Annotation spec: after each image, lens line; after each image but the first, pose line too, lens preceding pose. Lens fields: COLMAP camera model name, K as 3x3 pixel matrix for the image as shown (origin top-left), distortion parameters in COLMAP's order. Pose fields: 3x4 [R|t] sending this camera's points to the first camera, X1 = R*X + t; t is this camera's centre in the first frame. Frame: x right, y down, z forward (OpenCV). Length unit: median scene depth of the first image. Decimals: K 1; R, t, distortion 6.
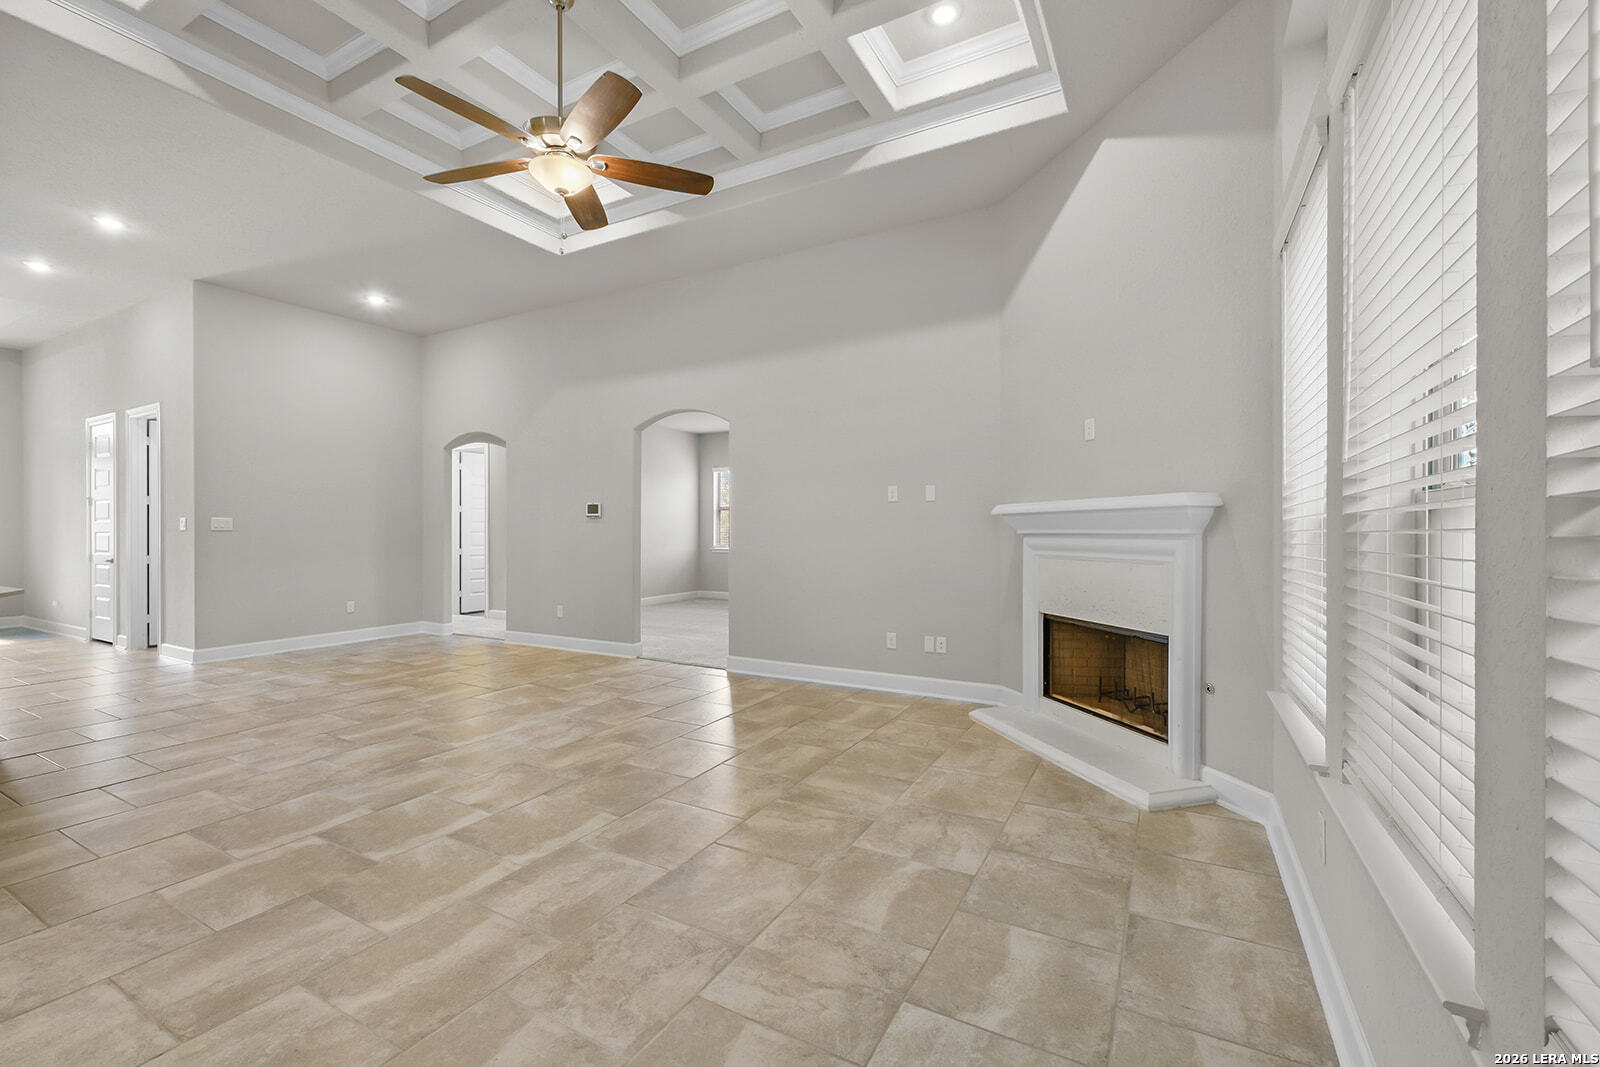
lens RADIAL K [[672.6, 0, 804.7], [0, 672.6, 532.7], [0, 0, 1]] dist [0.002035, -0.000078]
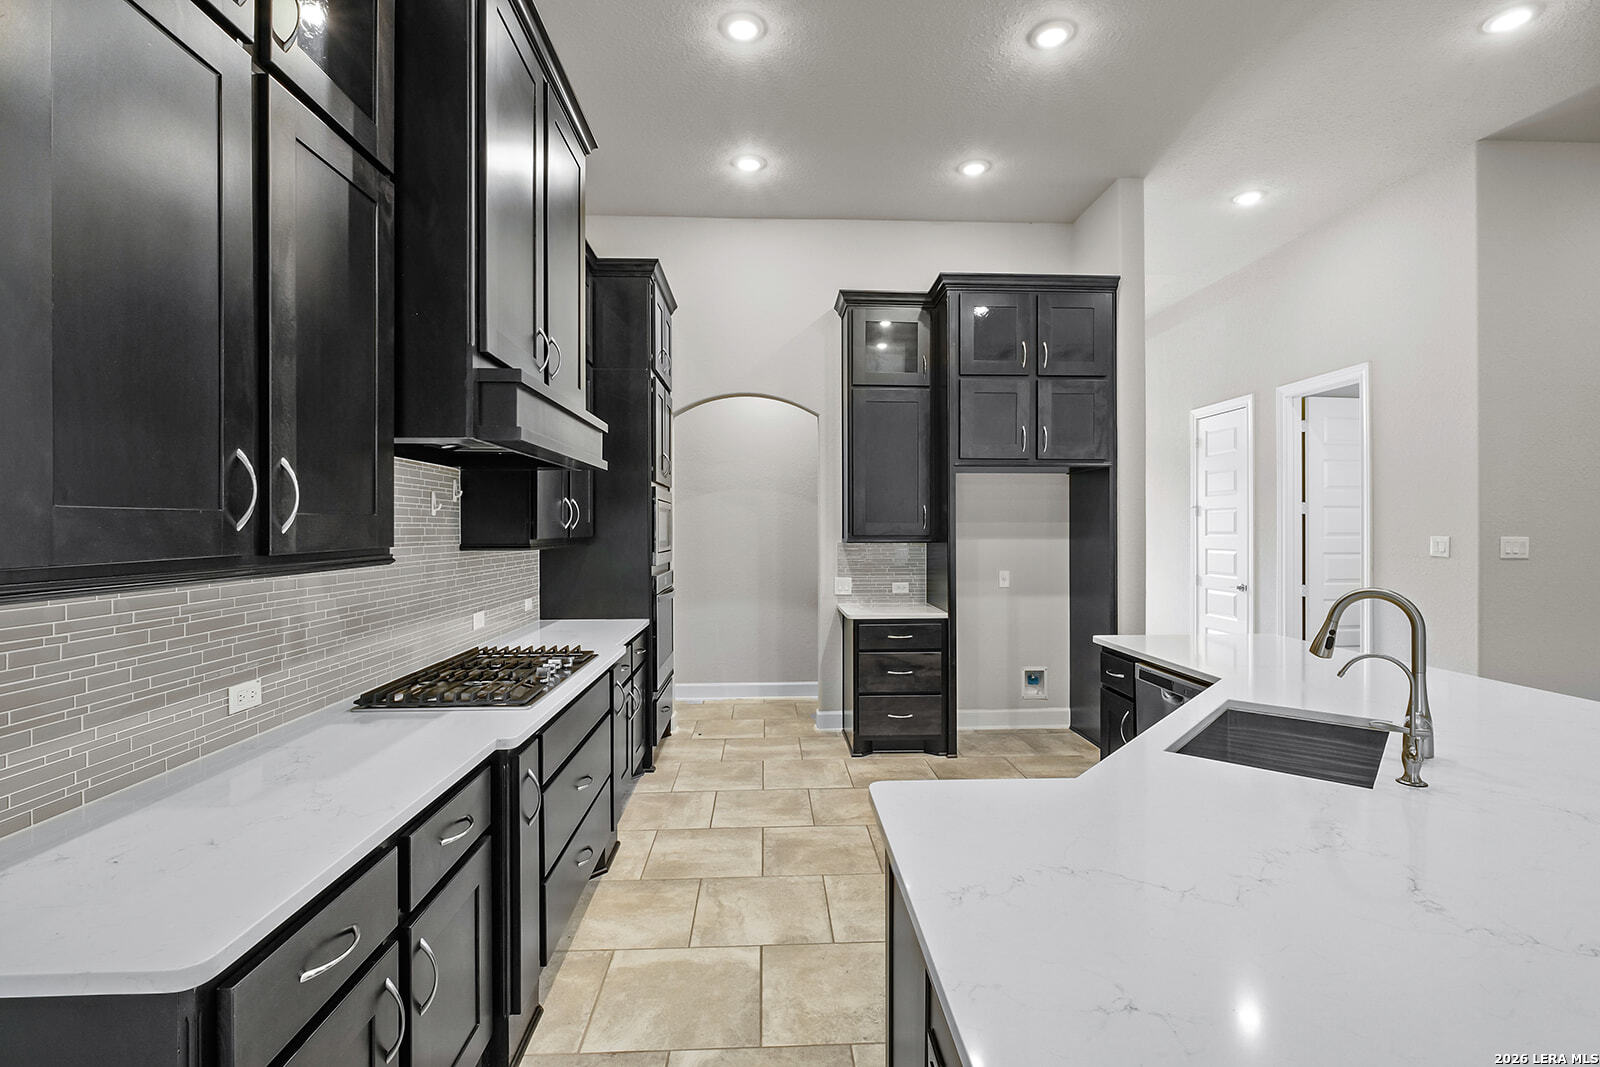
lens RADIAL K [[737.7, 0, 803.4], [0, 737.7, 529.2], [0, 0, 1]] dist [0.001166, 0.000200]
pose [[0.522889, 0.001613, -0.852399, -0.764664], [0.001115, 0.999996, 0.002576, -0.037774], [0.852400, -0.002297, 0.522885, 0.168660]]
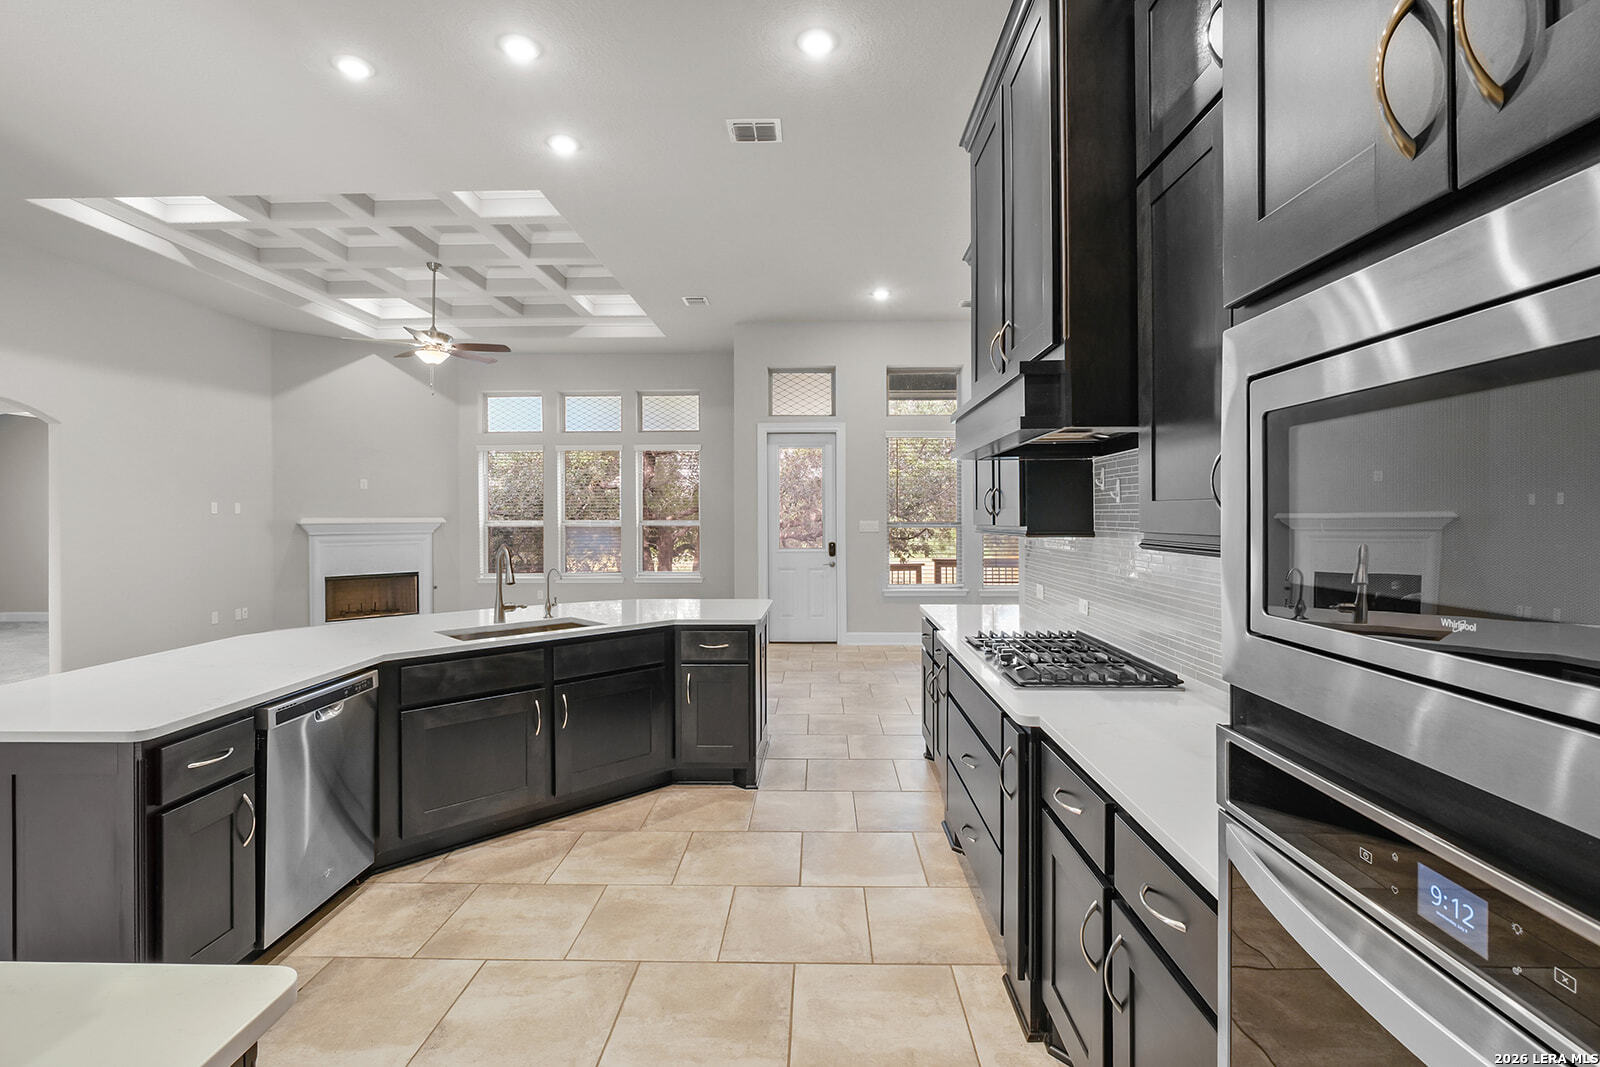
lens RADIAL K [[737.7, 0, 800.4], [0, 737.7, 522.2], [0, 0, 1]] dist [0.001166, 0.000200]
pose [[-0.453417, -0.008201, 0.891261, -1.501789], [0.002066, 0.999945, 0.010252, -0.037676], [-0.891296, 0.006489, -0.453375, 0.552370]]
